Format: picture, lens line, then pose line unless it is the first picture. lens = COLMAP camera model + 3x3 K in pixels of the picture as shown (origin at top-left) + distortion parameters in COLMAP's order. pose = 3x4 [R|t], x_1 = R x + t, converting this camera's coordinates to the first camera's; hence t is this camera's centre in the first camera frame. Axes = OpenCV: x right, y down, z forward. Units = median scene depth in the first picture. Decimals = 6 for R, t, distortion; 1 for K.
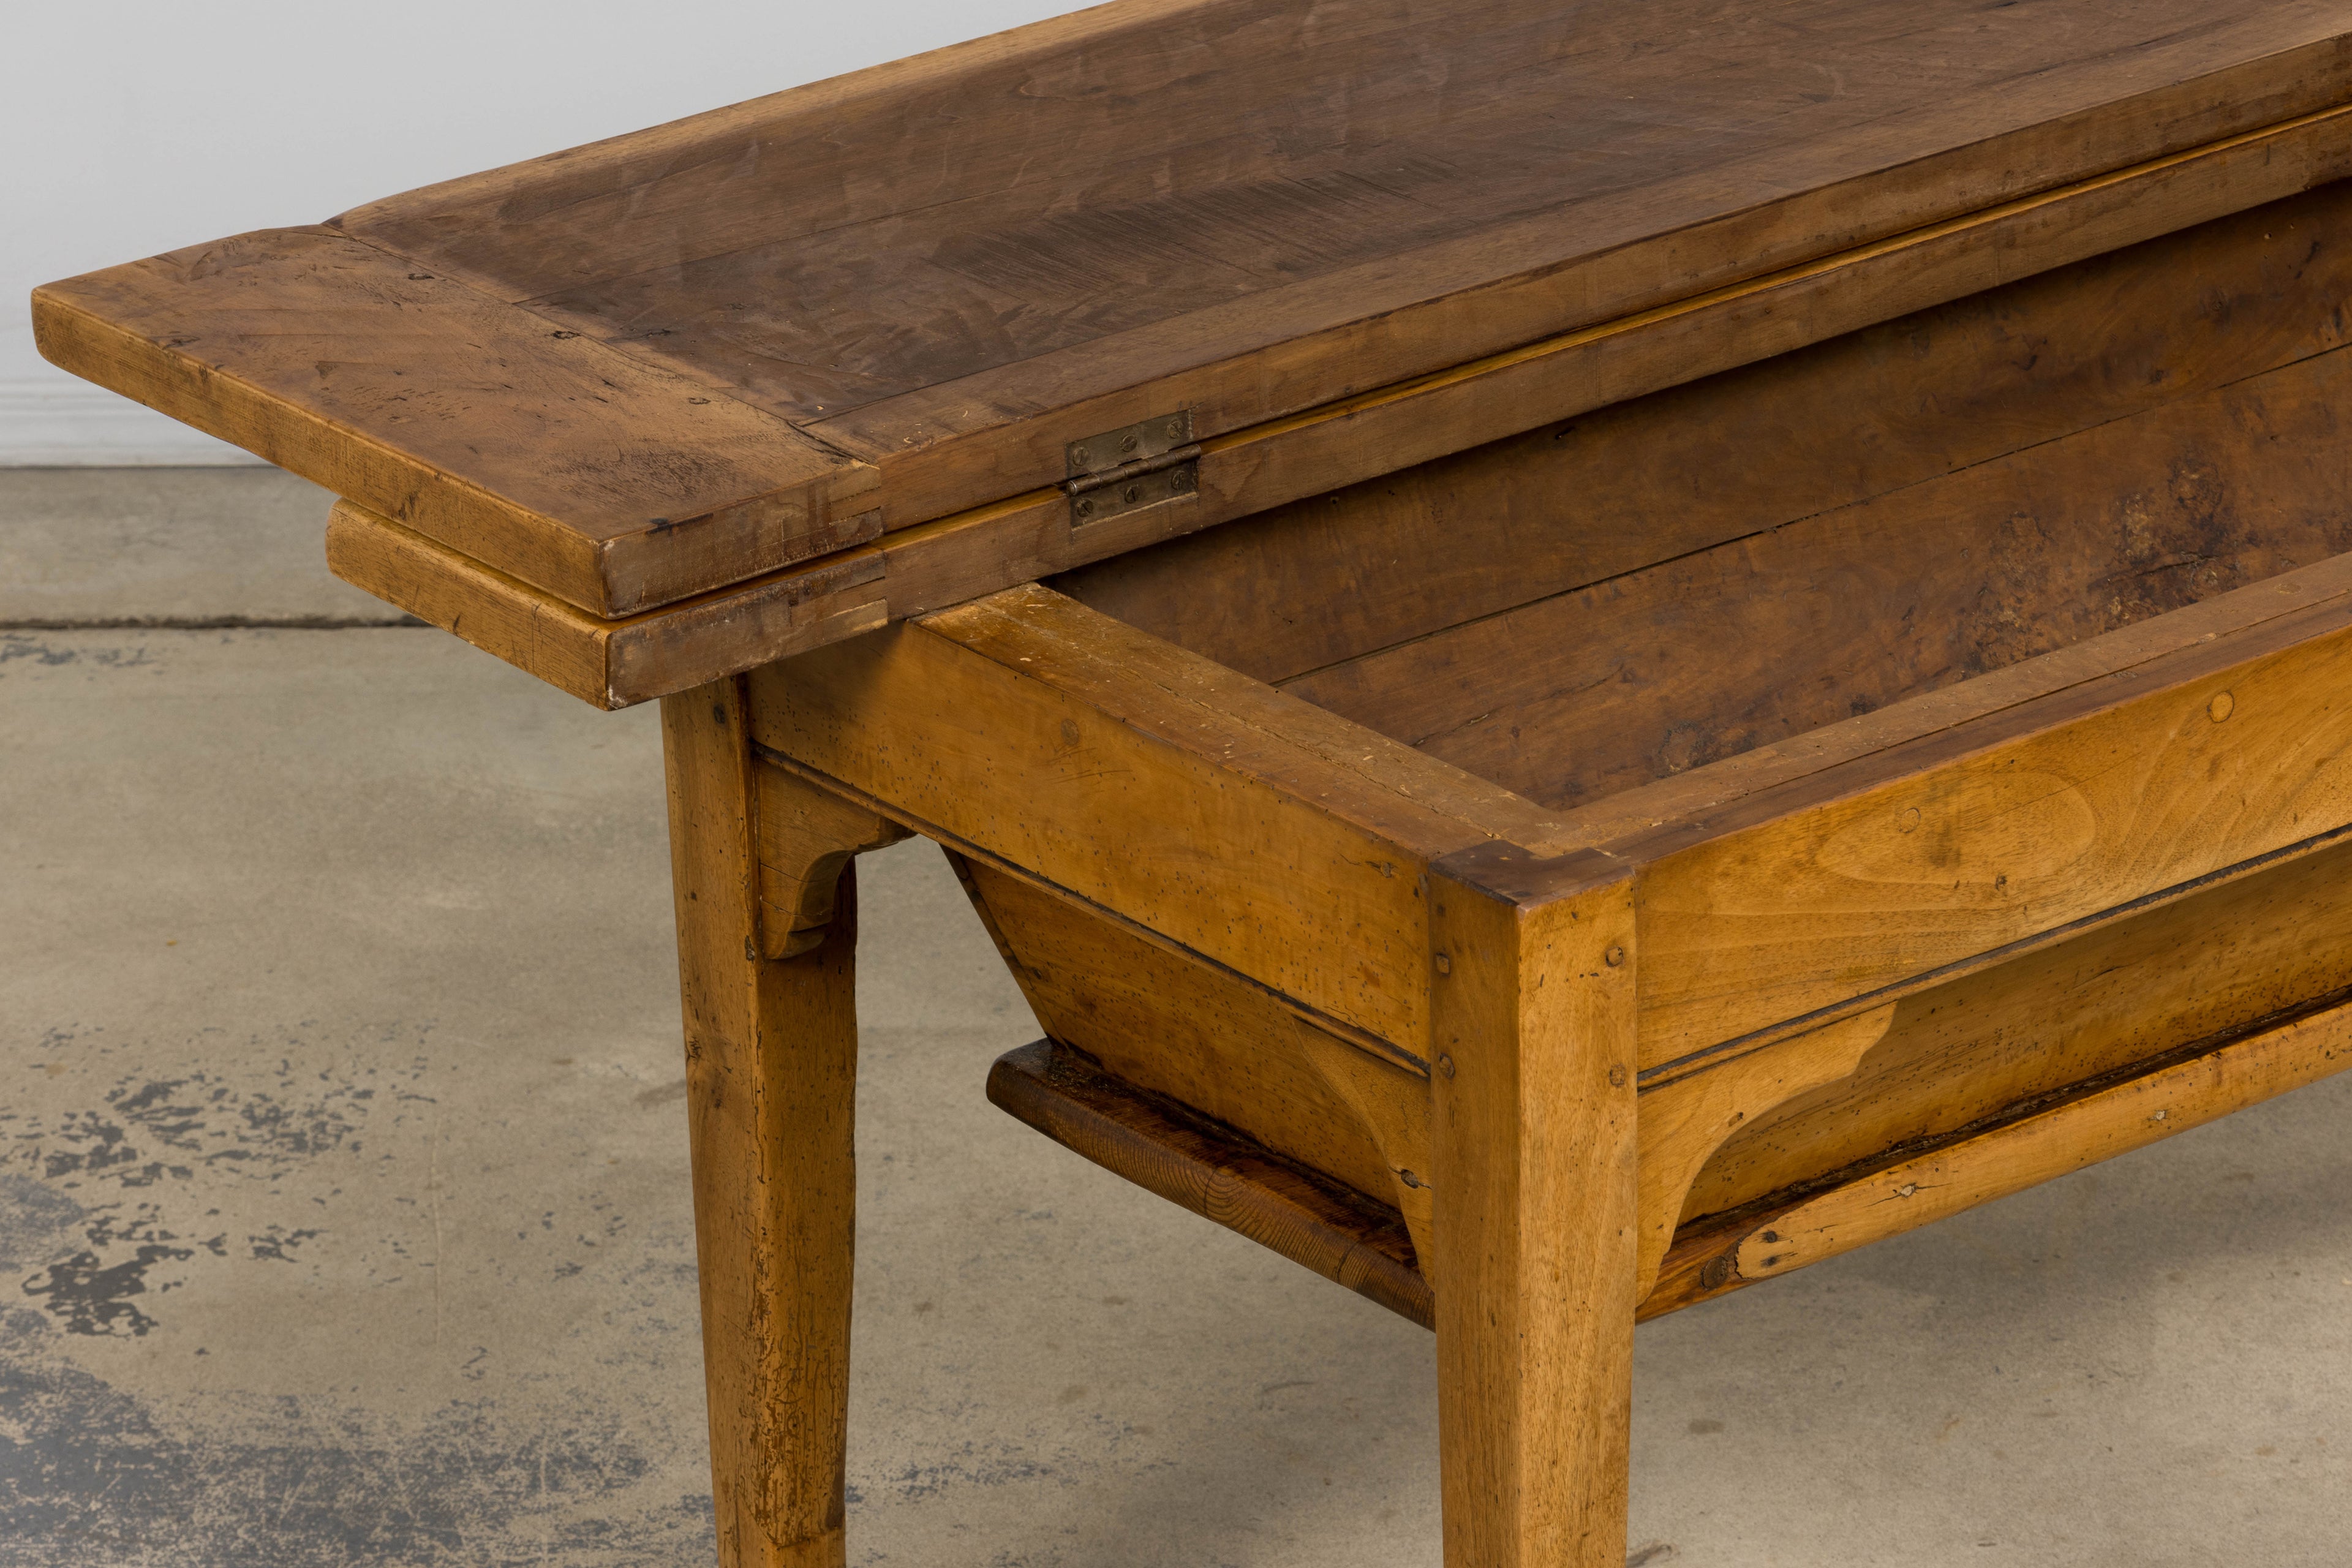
lens RADIAL K [[10774.2, 0, 1172.8], [0, 10774.2, 943.2], [0, 0, 1]] dist [-0.013342, -0.673872]
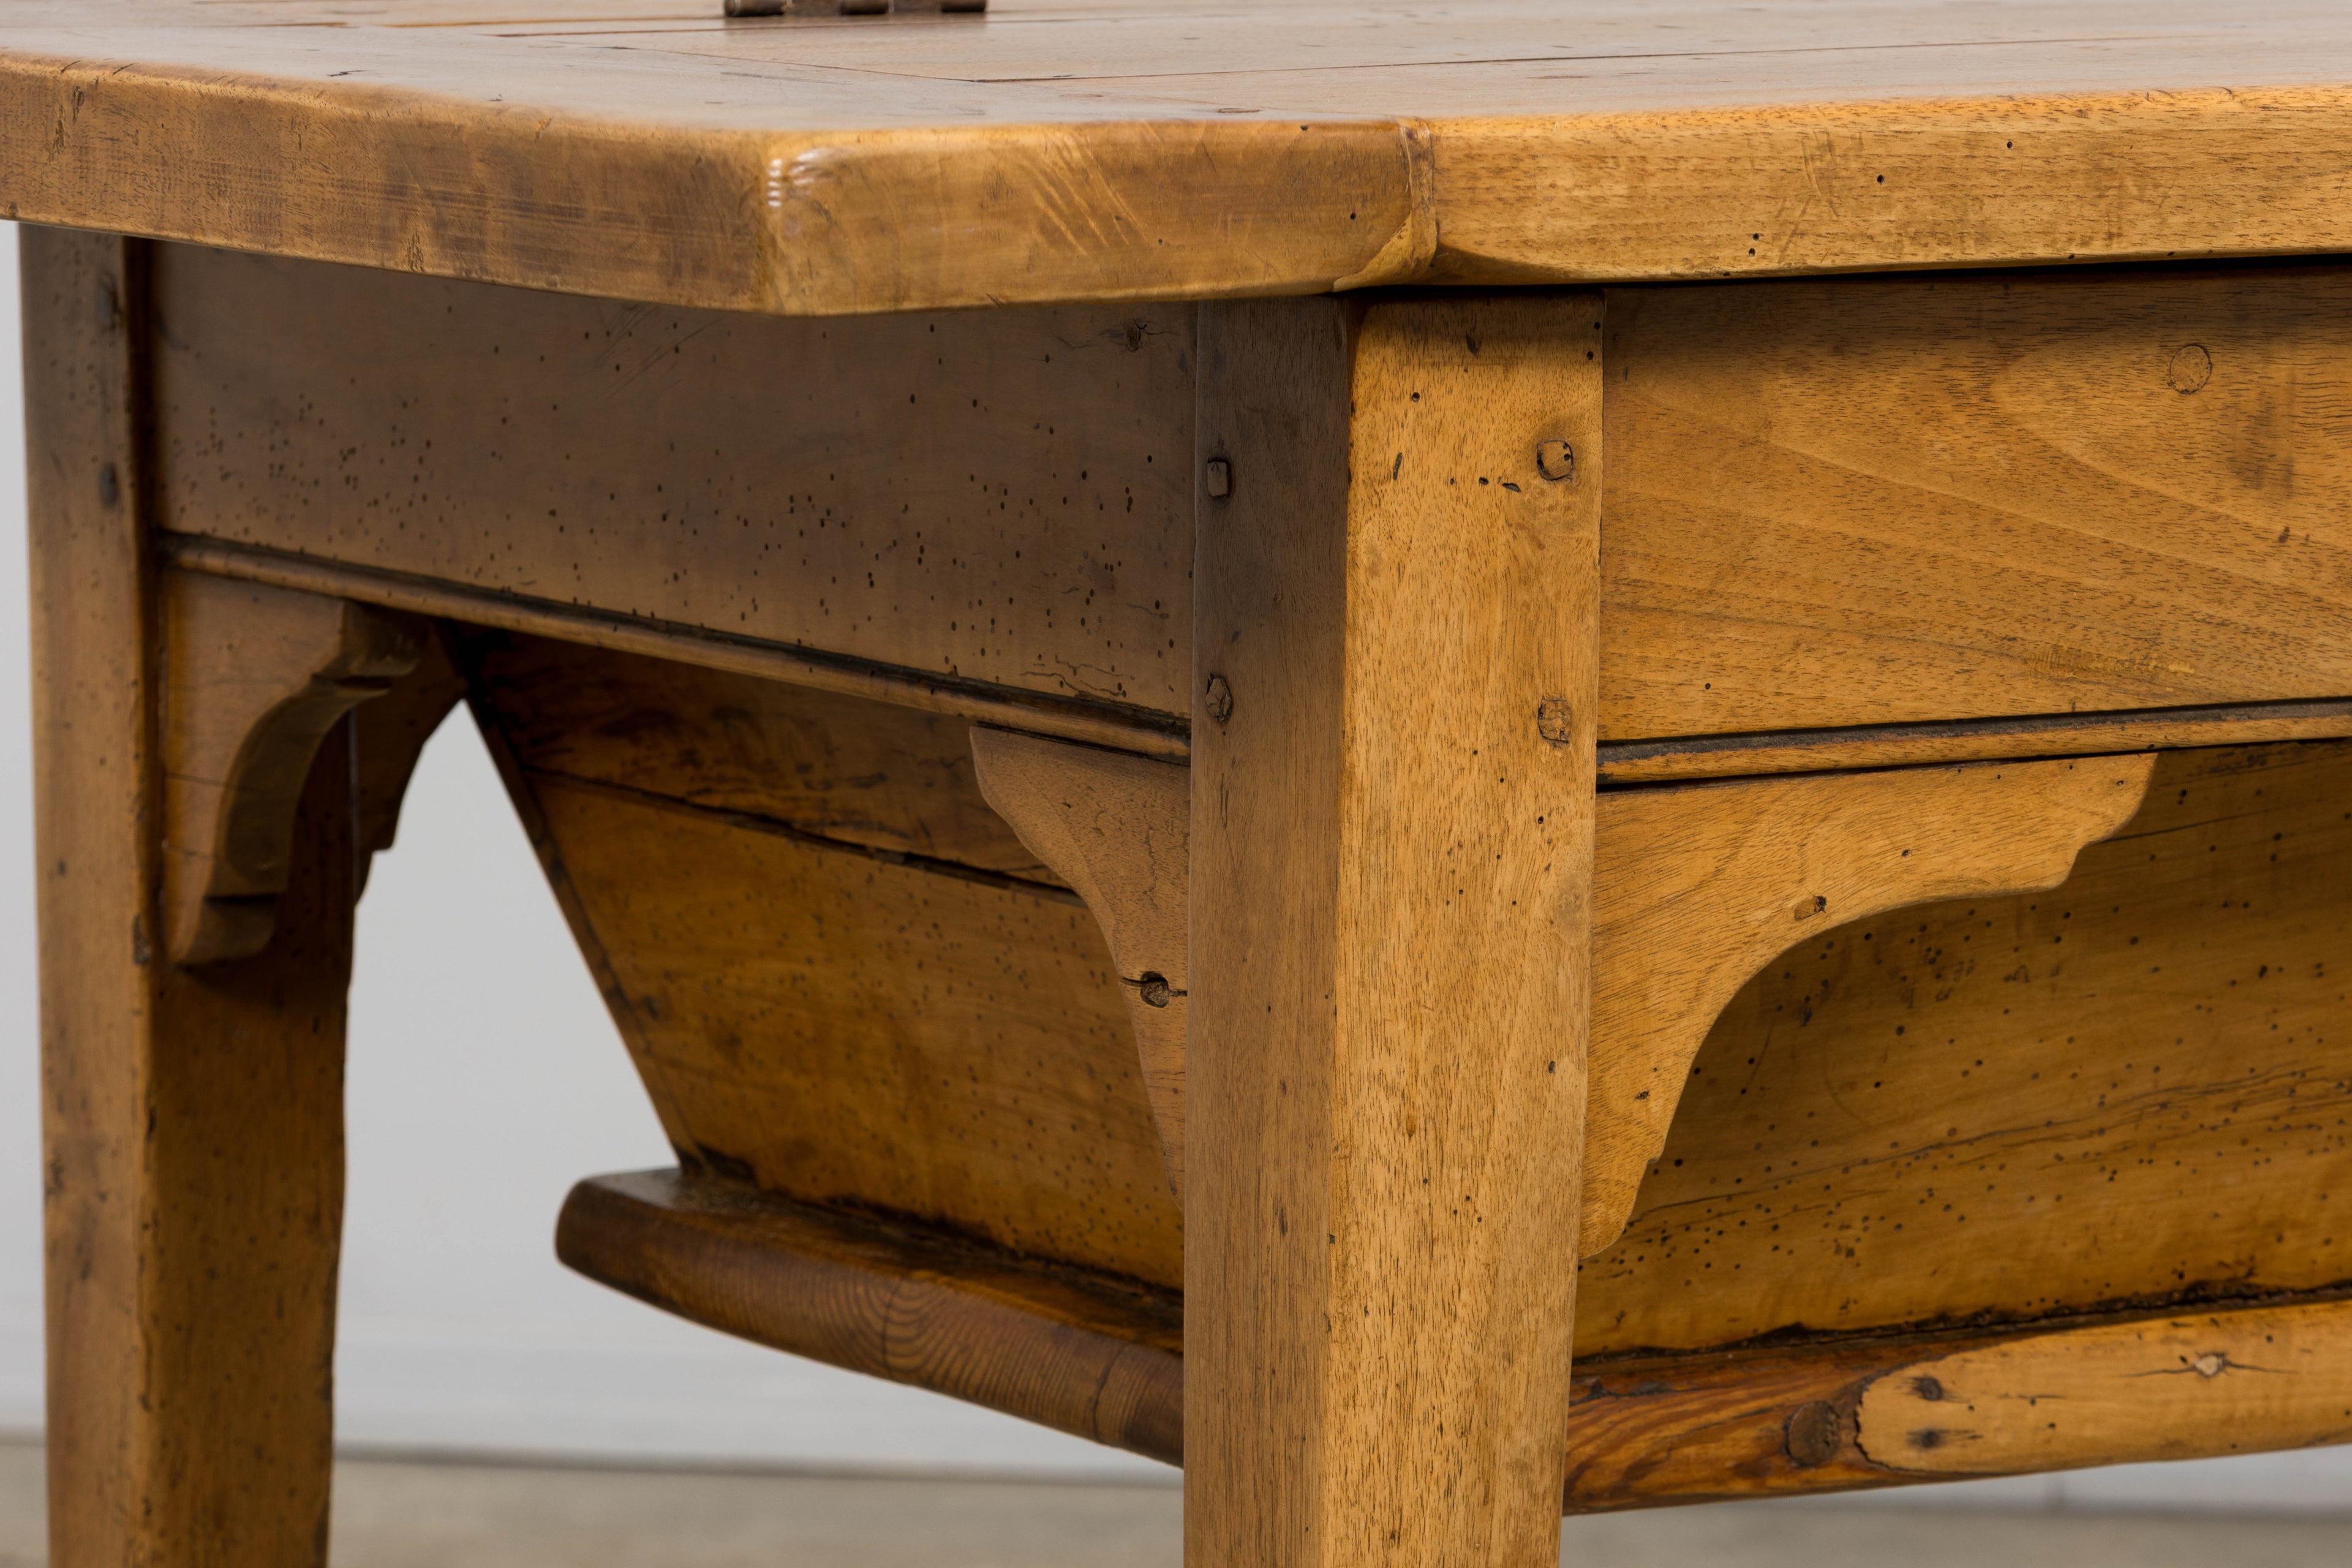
lens RADIAL K [[10774.2, 0, 1172.8], [0, 10774.2, 943.2], [0, 0, 1]] dist [-0.013342, -0.673872]
pose [[0.994031, 0.052838, -0.095445, 0.070889], [-0.076081, 0.962777, -0.259370, 0.150603], [0.078187, 0.265083, 0.961050, 0.517341]]
